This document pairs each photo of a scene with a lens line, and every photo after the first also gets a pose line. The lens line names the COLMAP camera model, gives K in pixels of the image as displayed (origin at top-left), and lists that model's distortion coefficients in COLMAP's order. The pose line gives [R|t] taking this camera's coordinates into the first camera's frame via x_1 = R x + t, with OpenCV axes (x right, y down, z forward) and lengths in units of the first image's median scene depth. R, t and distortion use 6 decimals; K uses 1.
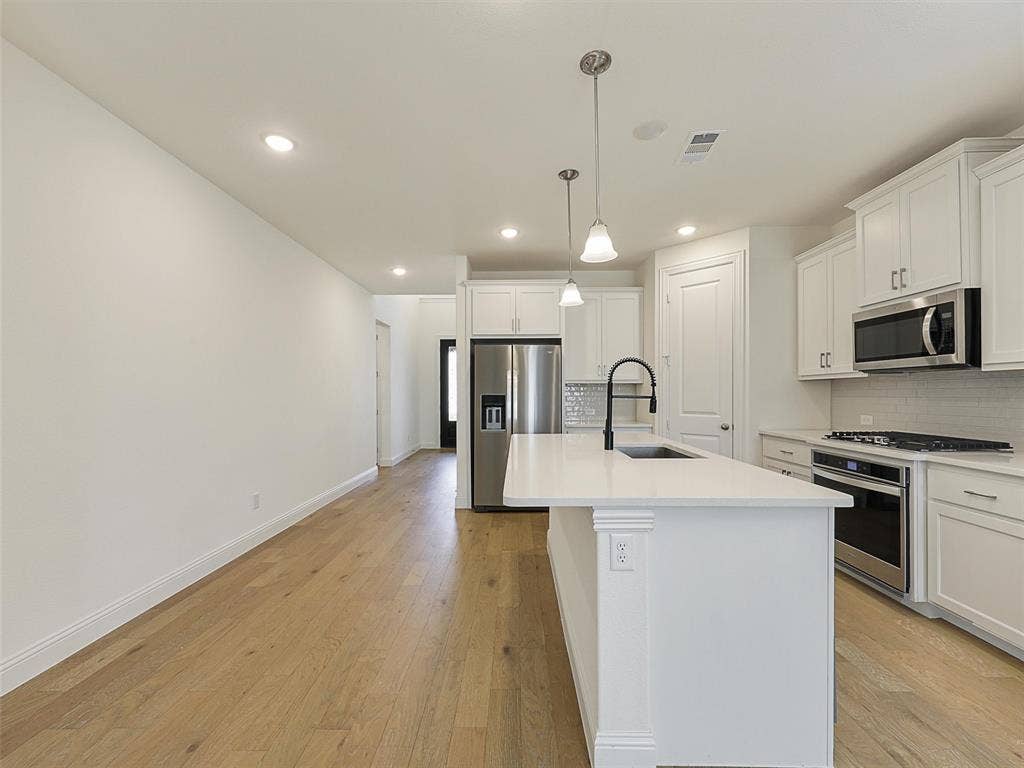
lens RADIAL K [[432.7, 0, 512.8], [0, 432.7, 394.1], [0, 0, 1]] dist [-0.000128, -0.000174]
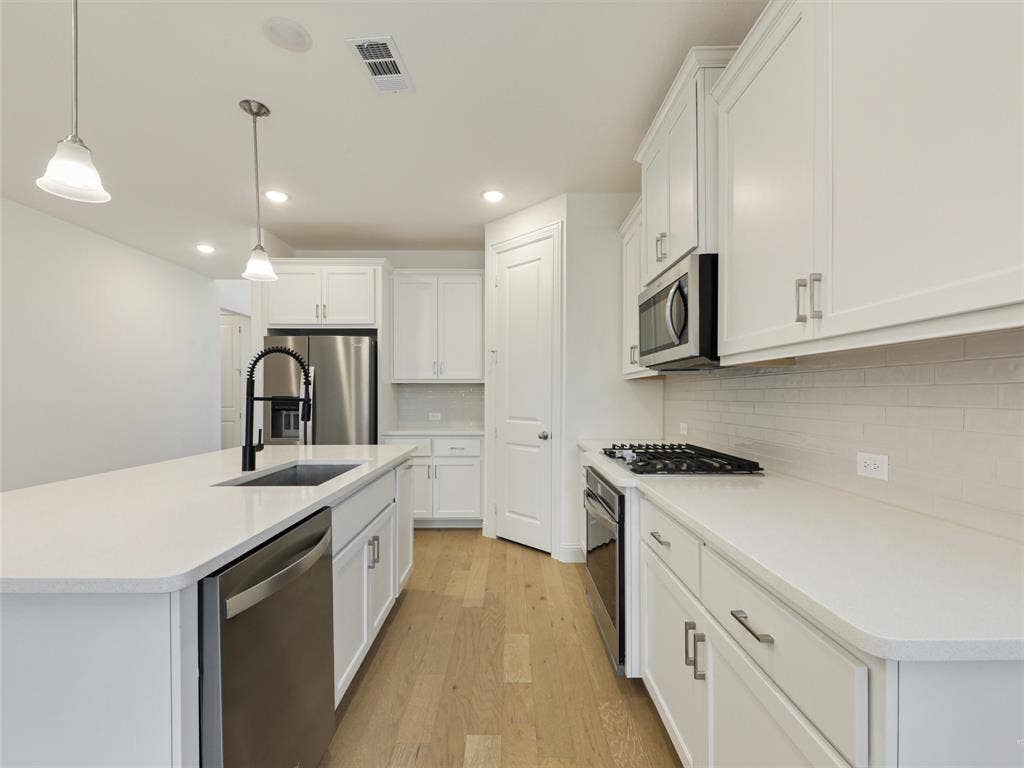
lens RADIAL K [[456.2, 0, 510.7], [0, 456.2, 398.0], [0, 0, 1]] dist [0.017531, 0.000115]
pose [[0.999896, 0.003191, 0.014035, 0.538393], [-0.003268, 0.999980, 0.005439, -0.001051], [-0.014017, -0.005485, 0.999887, 0.164866]]
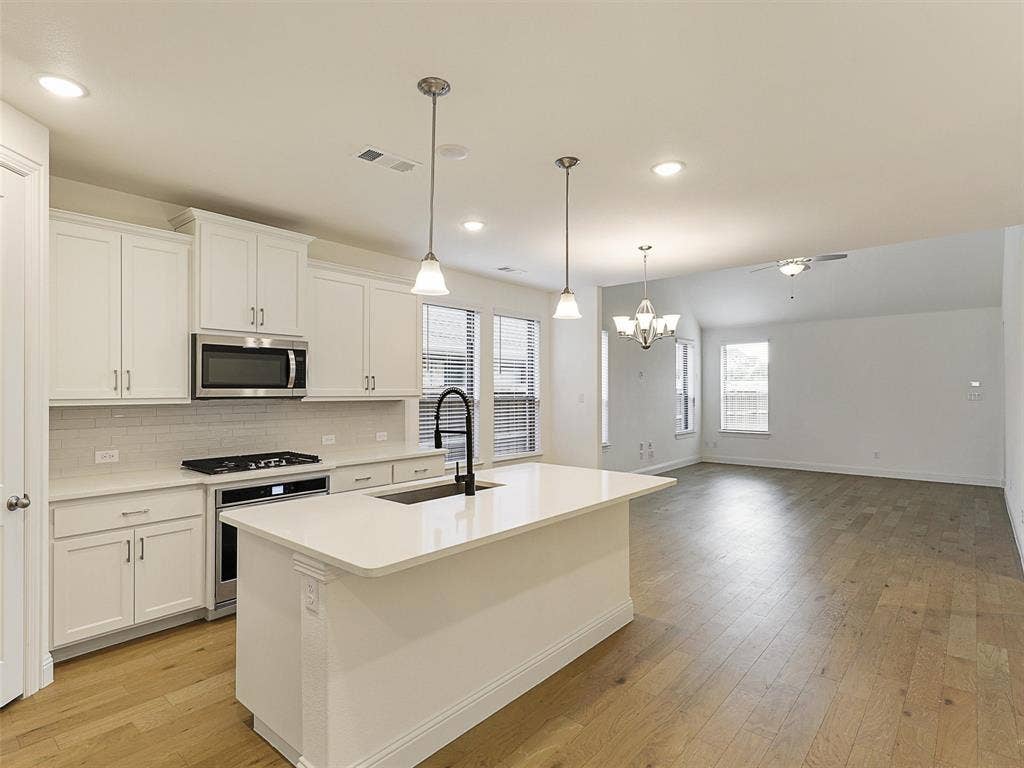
lens RADIAL K [[535.9, 0, 511.0], [0, 535.9, 389.5], [0, 0, 1]] dist [0.018577, -0.000923]
pose [[-0.762448, 0.008226, 0.646997, -0.433091], [0.007005, 0.999966, -0.004458, -0.060527], [-0.647011, 0.001134, -0.762479, 1.437907]]
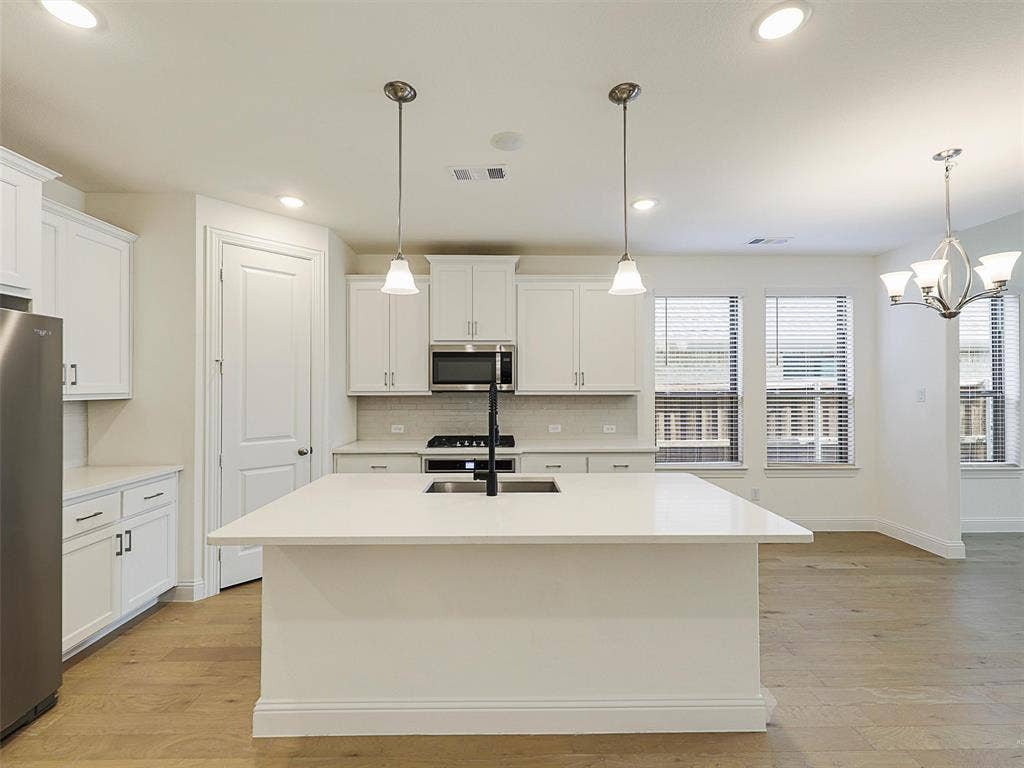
lens RADIAL K [[455.4, 0, 511.3], [0, 455.4, 388.4], [0, 0, 1]] dist [0.002815, -0.000122]
pose [[-0.024888, 0.004568, 0.999680, -0.528485], [0.004428, 0.999980, -0.004459, -0.053856], [-0.999680, 0.004316, -0.024907, 0.803347]]
